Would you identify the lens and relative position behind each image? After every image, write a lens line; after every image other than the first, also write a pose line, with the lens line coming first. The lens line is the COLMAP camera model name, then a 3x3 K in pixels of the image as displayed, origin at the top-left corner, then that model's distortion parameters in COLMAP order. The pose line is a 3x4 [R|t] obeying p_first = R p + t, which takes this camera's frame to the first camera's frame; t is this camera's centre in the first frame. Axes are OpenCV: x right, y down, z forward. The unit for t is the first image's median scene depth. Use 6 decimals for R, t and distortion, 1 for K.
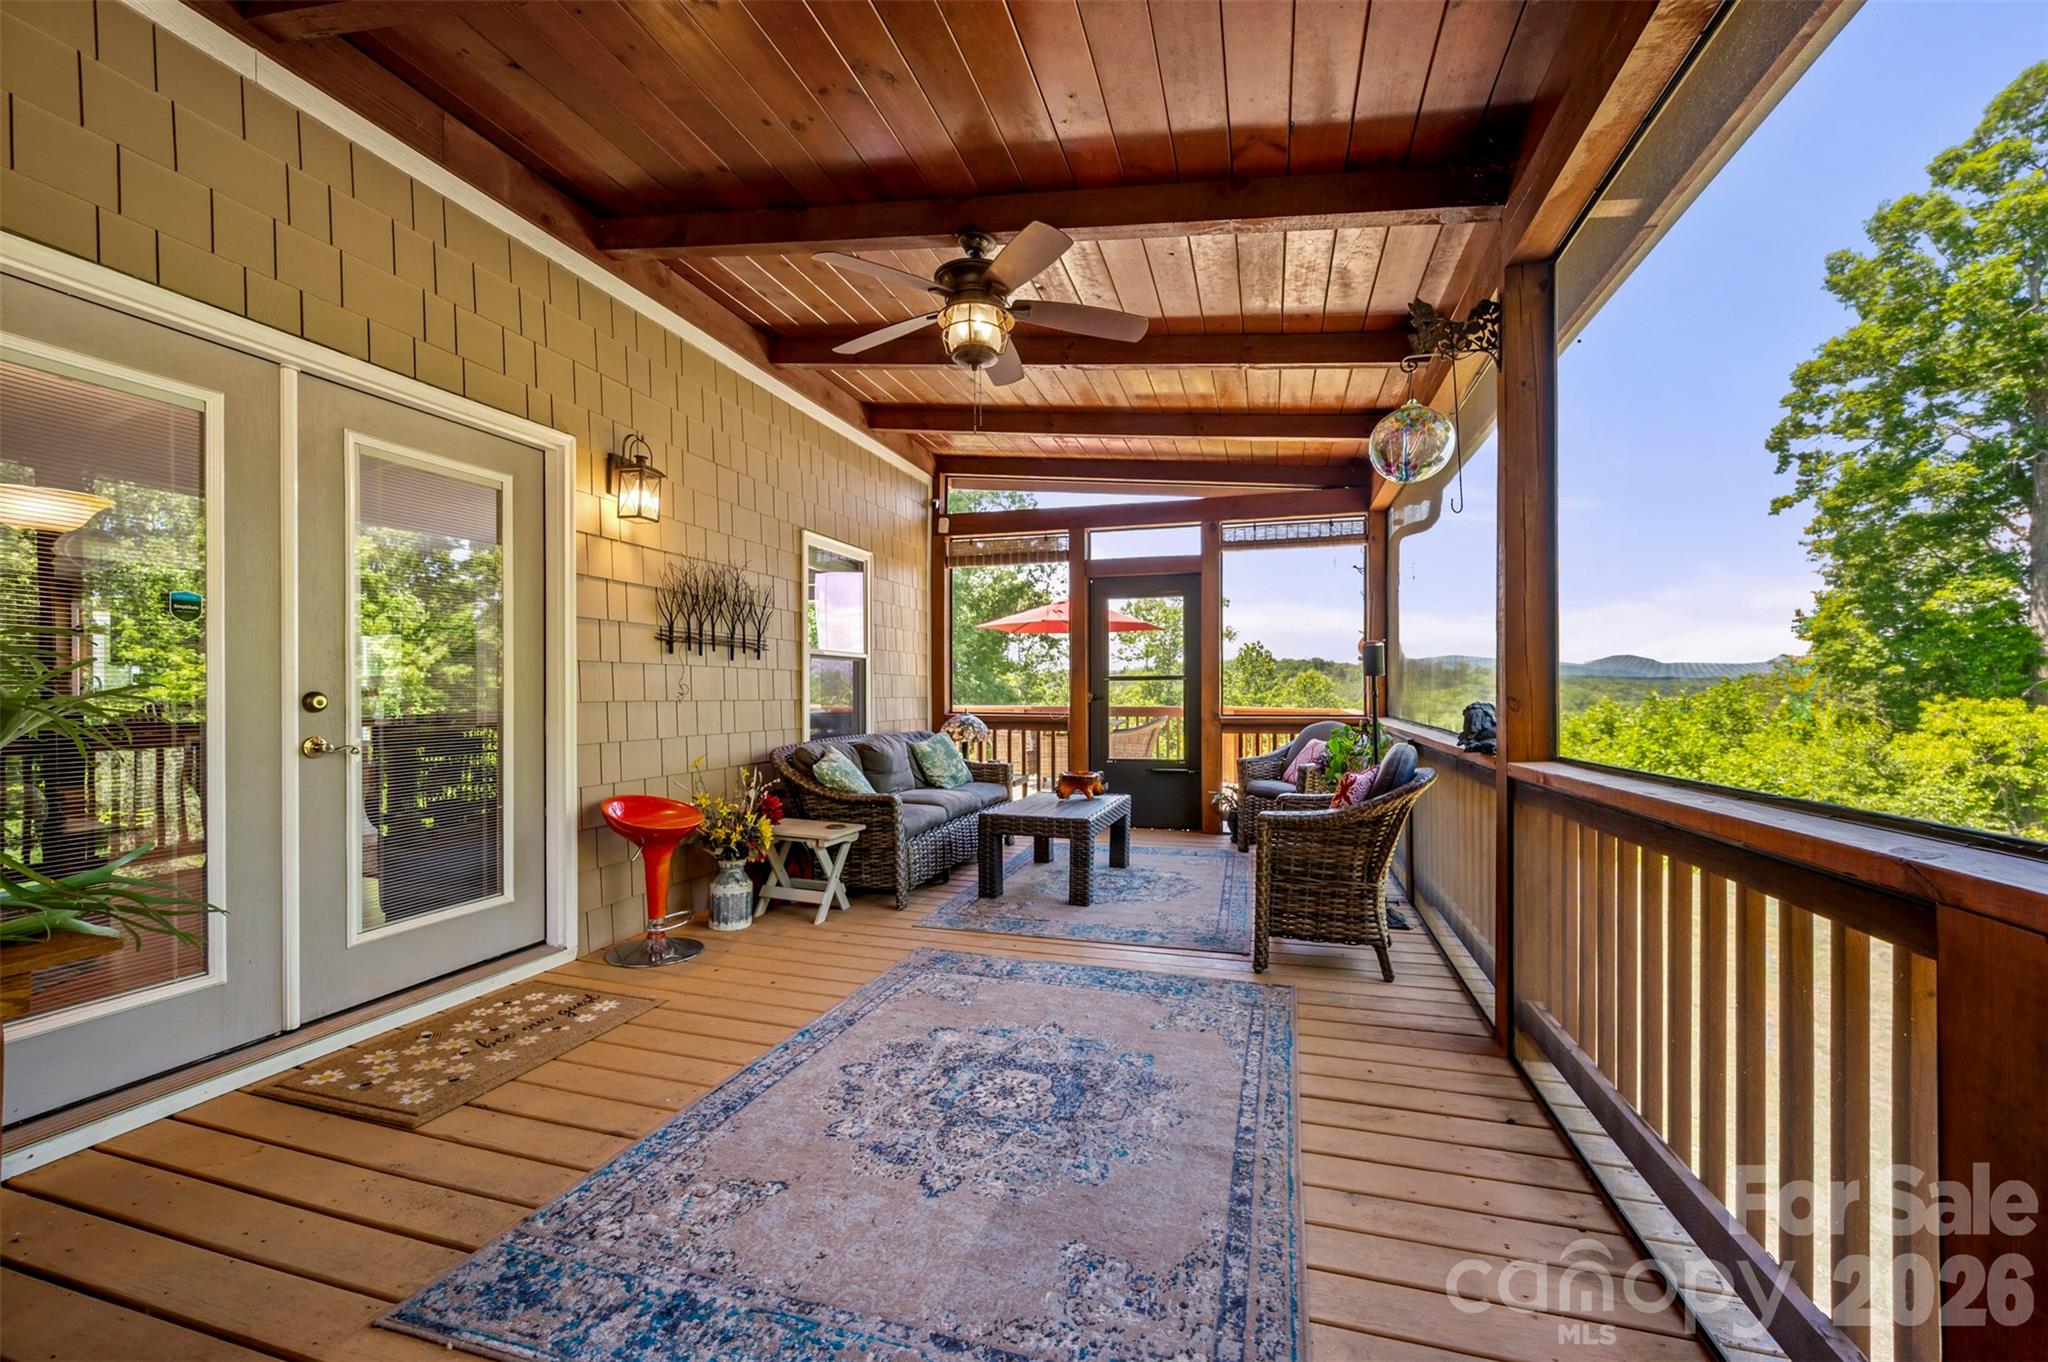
lens RADIAL K [[824.2, 0, 1028.1], [0, 824.2, 687.5], [0, 0, 1]] dist [-0.006147, 0.000899]
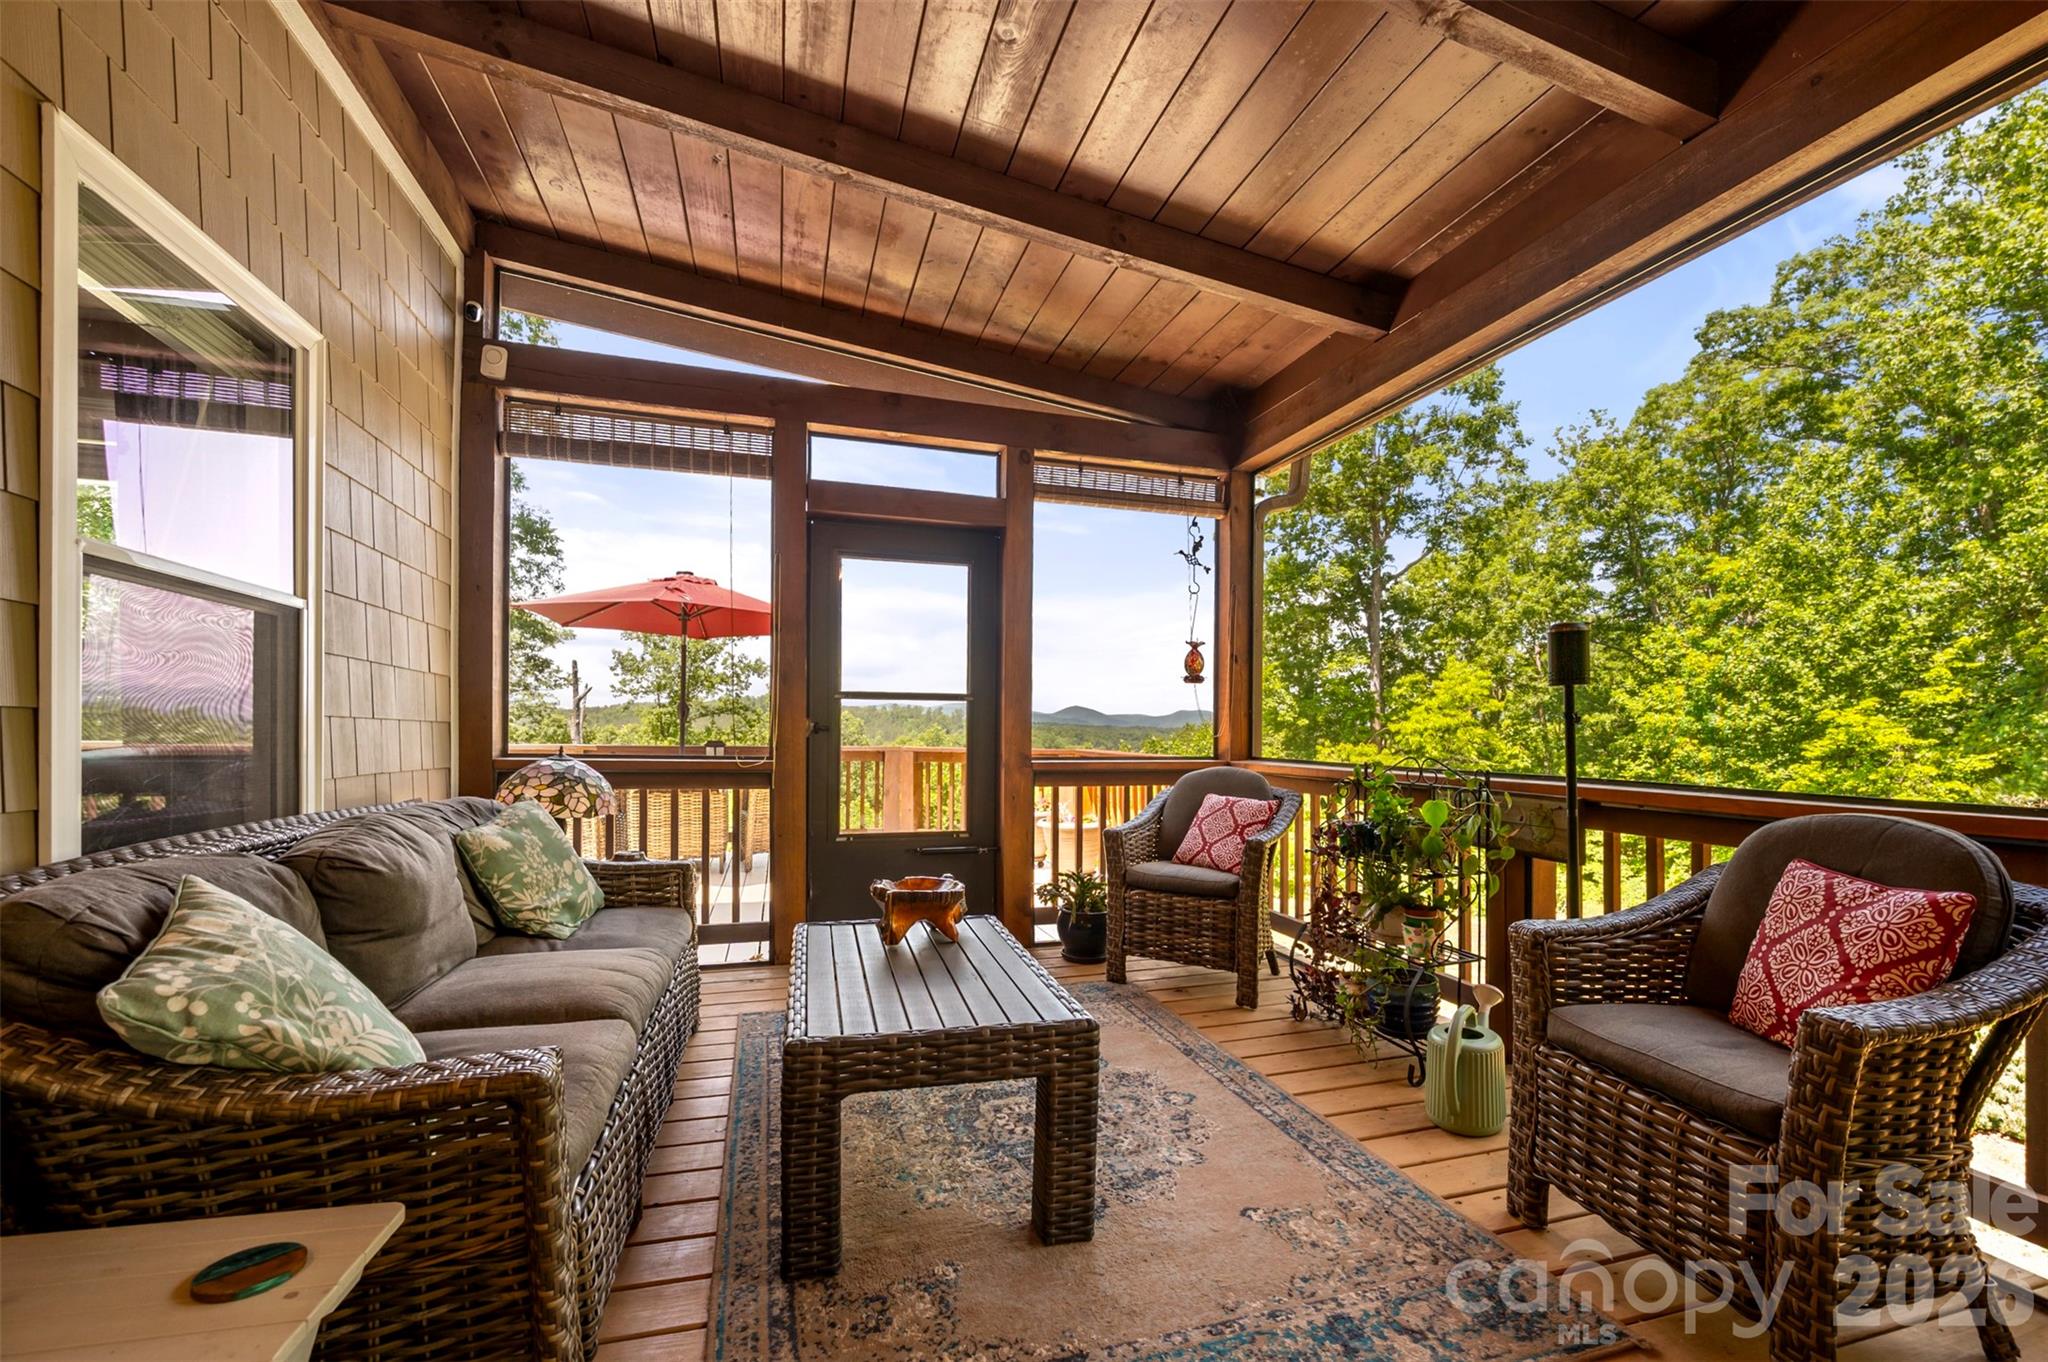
lens RADIAL K [[824.2, 0, 1007.4], [0, 824.2, 738.7], [0, 0, 1]] dist [-0.006147, 0.000899]
pose [[0.832686, 0.009144, 0.553670, -0.126326], [-0.013844, 0.999895, 0.004306, 0.015777], [-0.553573, -0.011250, 0.832725, 0.477978]]
